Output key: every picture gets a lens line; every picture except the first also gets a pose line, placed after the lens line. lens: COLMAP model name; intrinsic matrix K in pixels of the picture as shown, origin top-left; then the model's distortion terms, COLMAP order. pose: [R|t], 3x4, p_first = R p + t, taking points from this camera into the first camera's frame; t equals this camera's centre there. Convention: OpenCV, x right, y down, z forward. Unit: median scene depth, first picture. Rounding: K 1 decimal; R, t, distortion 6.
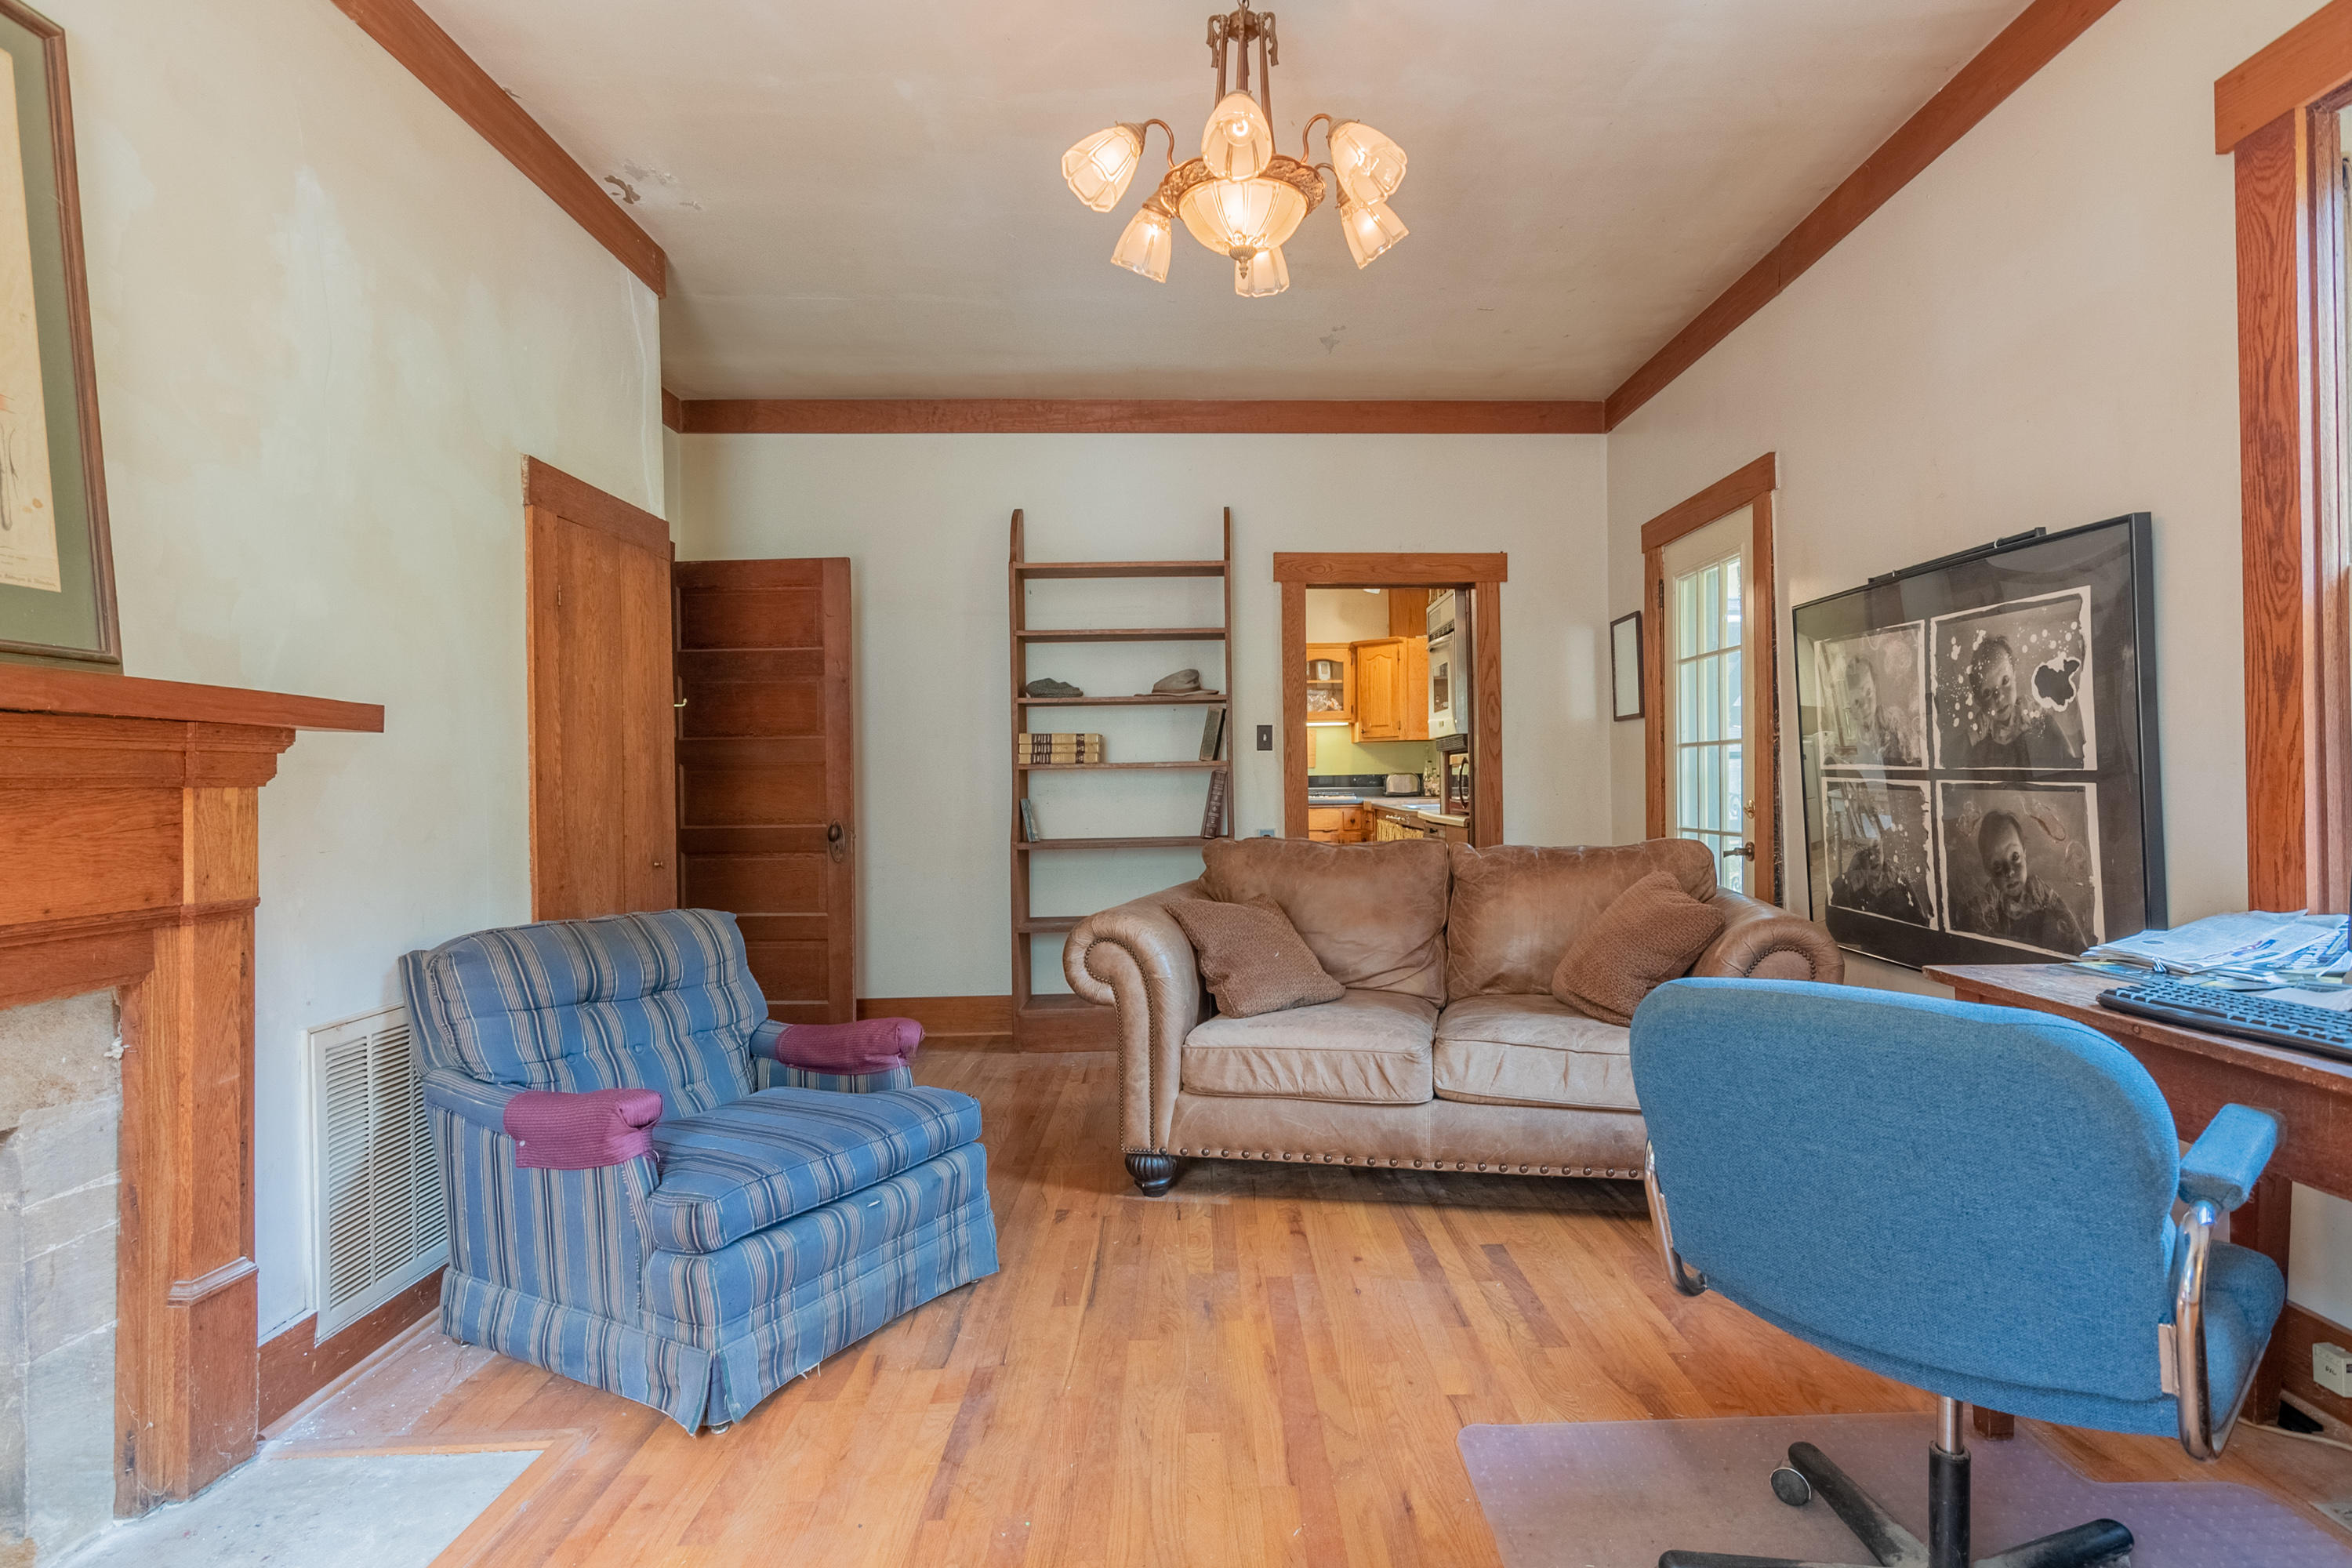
lens RADIAL K [[1139.1, 0, 1168.6], [0, 1139.1, 773.8], [0, 0, 1]] dist [0.002320, -0.000625]
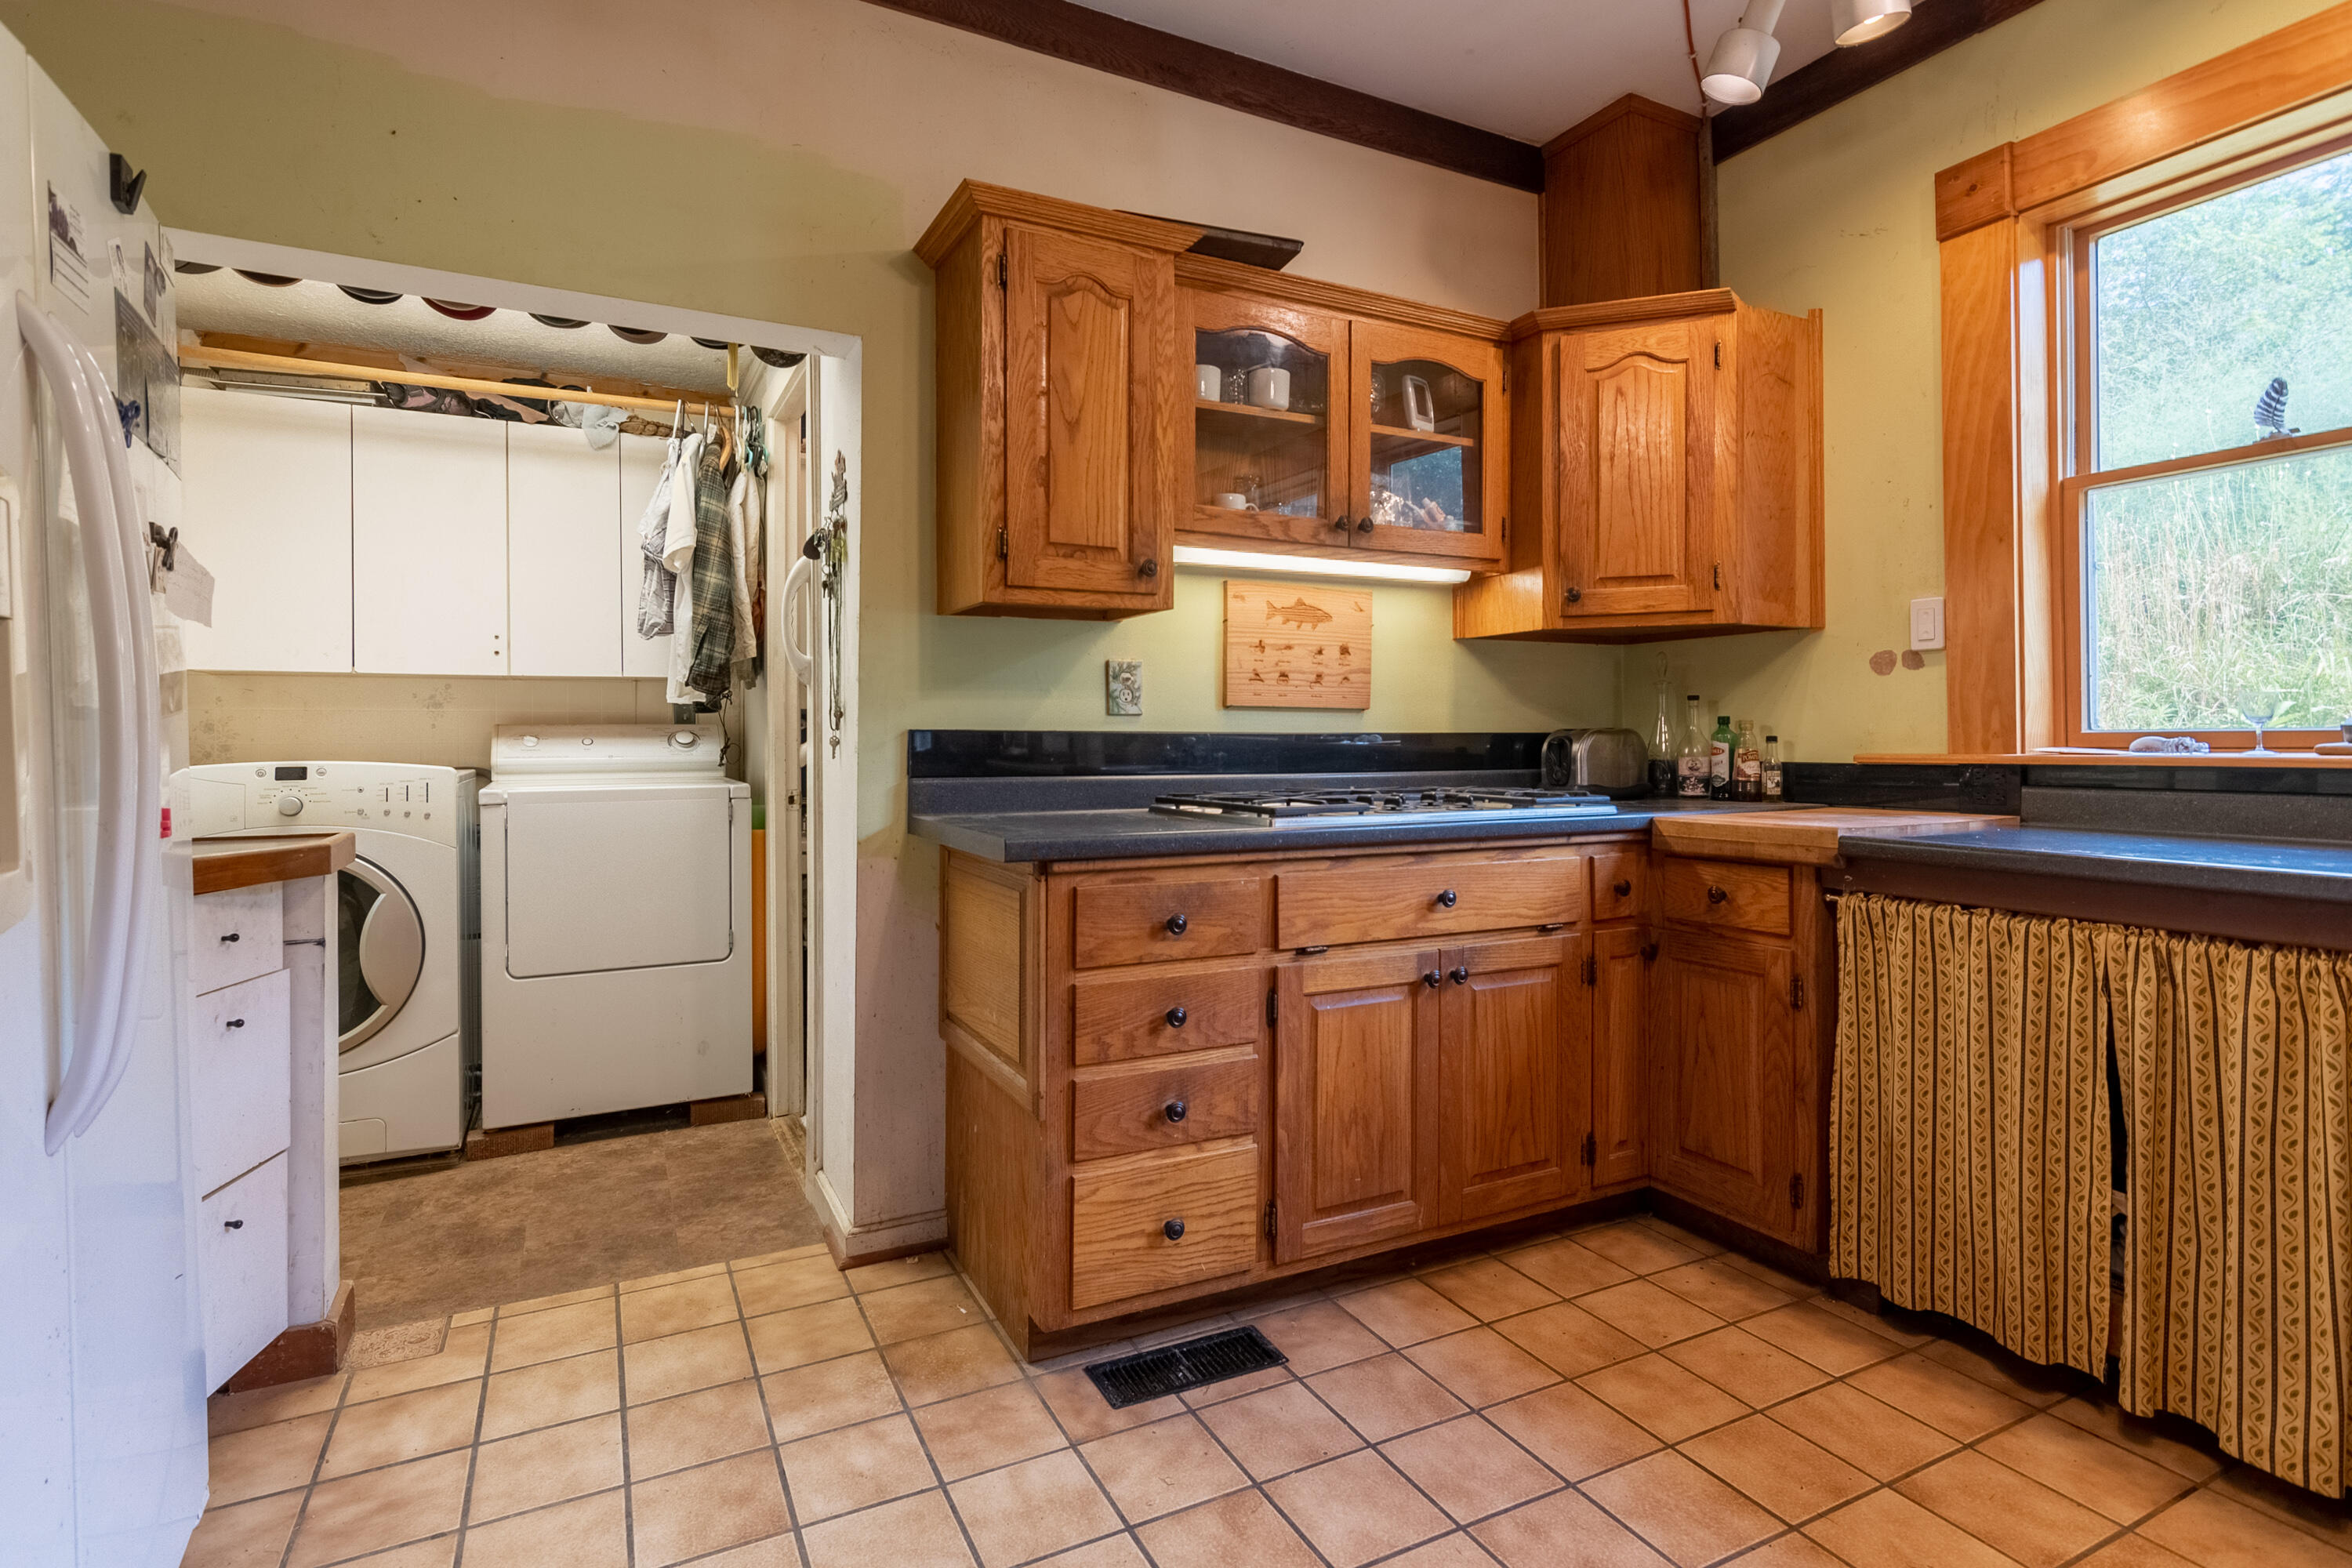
lens RADIAL K [[1151.9, 0, 1160.4], [0, 1151.9, 744.2], [0, 0, 1]] dist [0.000636, -0.000306]
pose [[0.876232, 0.009168, 0.481802, -0.083938], [-0.010791, 0.999942, 0.000598, 0.005111], [-0.481768, -0.005723, 0.876280, 0.770829]]
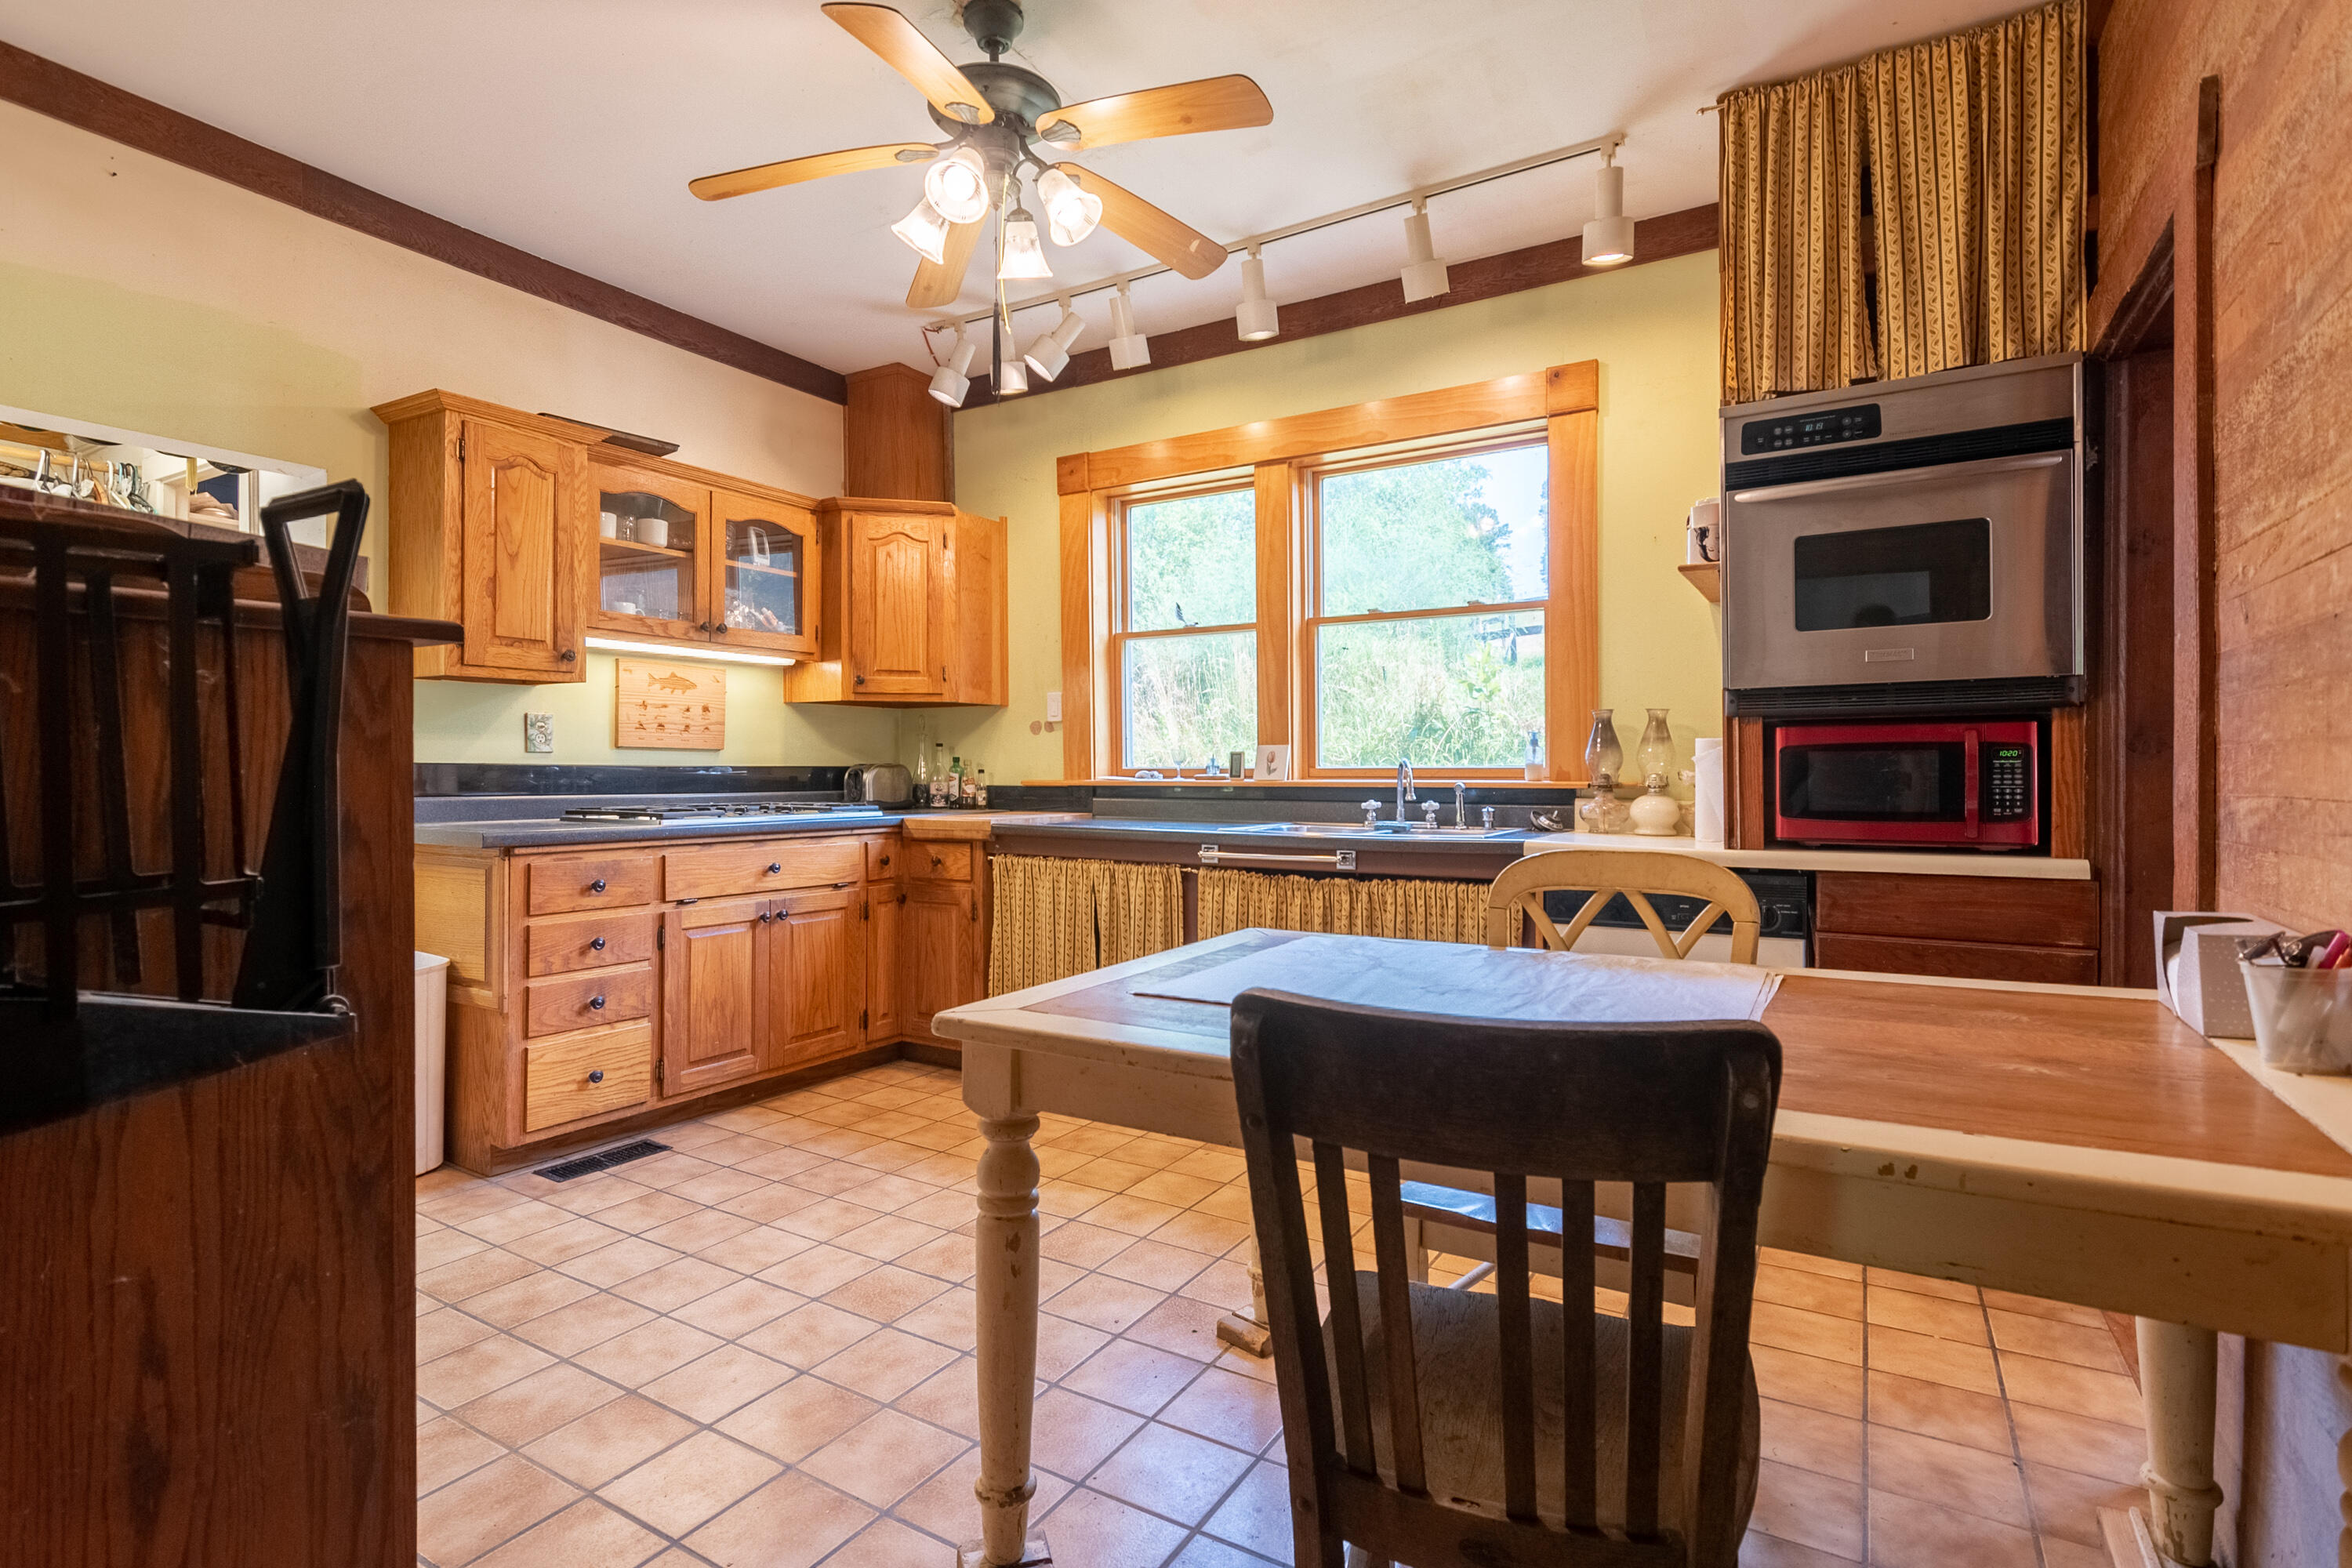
lens RADIAL K [[1139.1, 0, 1168.6], [0, 1139.1, 773.8], [0, 0, 1]] dist [0.002320, -0.000625]
pose [[0.487968, 0.011238, 0.872789, -0.199838], [-0.011654, 0.999912, -0.006359, 0.005579], [-0.872784, -0.007068, 0.488056, 0.633506]]
